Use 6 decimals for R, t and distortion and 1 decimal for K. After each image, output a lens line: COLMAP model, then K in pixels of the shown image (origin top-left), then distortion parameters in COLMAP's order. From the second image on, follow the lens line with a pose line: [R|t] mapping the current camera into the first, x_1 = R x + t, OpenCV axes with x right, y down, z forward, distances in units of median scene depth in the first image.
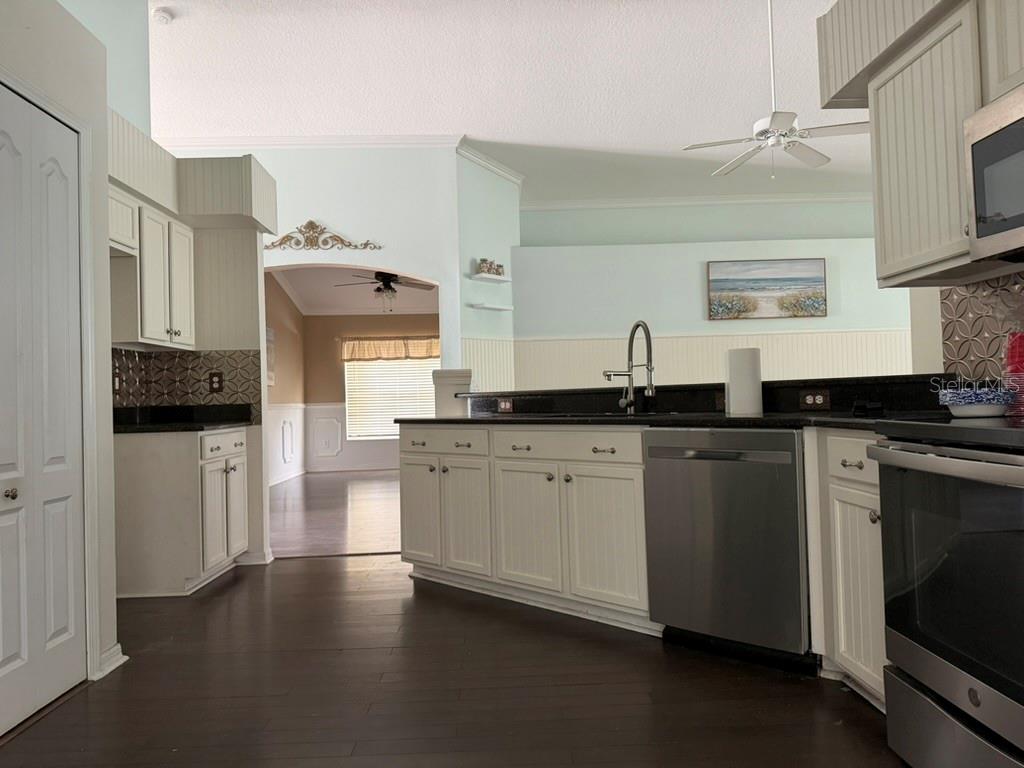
lens RADIAL K [[719.9, 0, 507.7], [0, 719.9, 380.7], [0, 0, 1]] dist [0.068882, -0.110980]
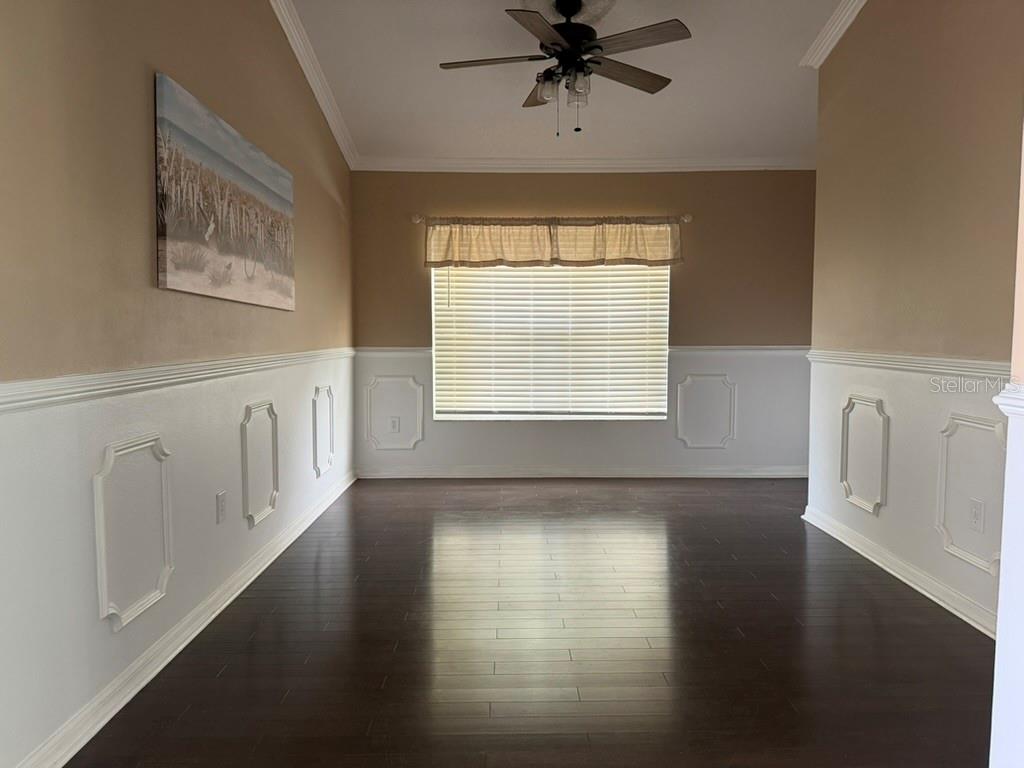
lens RADIAL K [[719.9, 0, 492.6], [0, 719.9, 387.0], [0, 0, 1]] dist [0.068882, -0.110980]
pose [[0.998397, 0.030982, -0.047368, -0.156485], [-0.026052, 0.994507, 0.101372, 0.005027], [0.050249, -0.099975, 0.993720, 0.490508]]
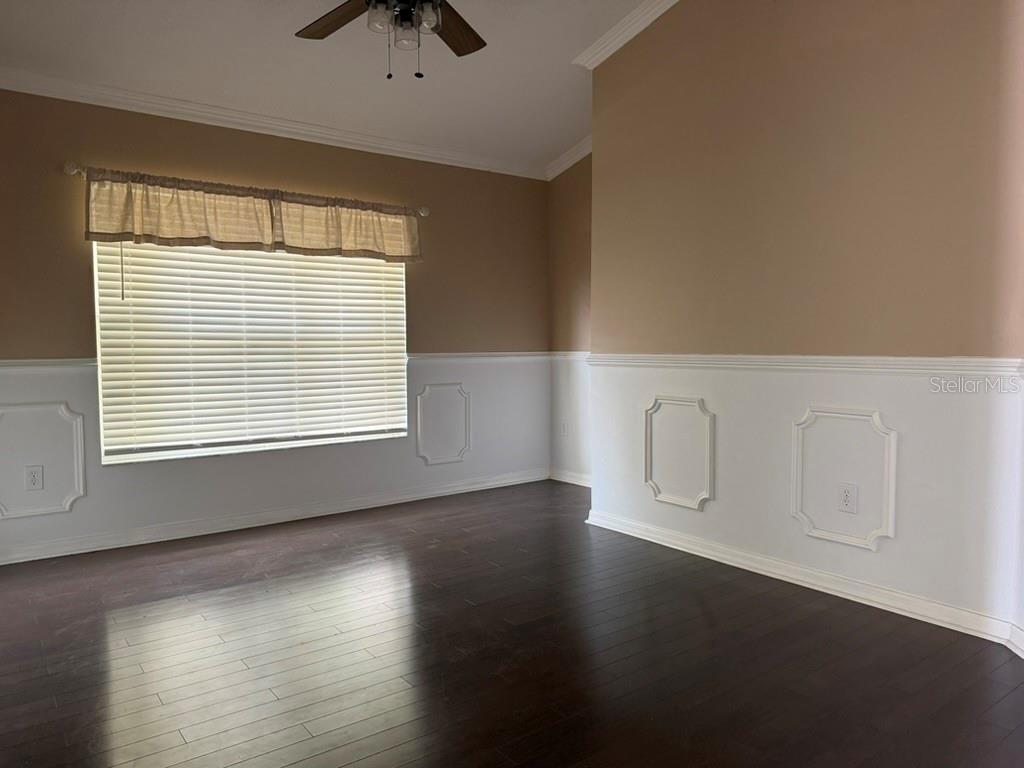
lens RADIAL K [[719.9, 0, 537.1], [0, 719.9, 385.8], [0, 0, 1]] dist [0.068882, -0.110980]
pose [[0.820208, -0.009206, 0.571992, -0.251977], [-0.031812, 0.997589, 0.061672, 0.014852], [-0.571181, -0.068780, 0.817938, 0.590379]]
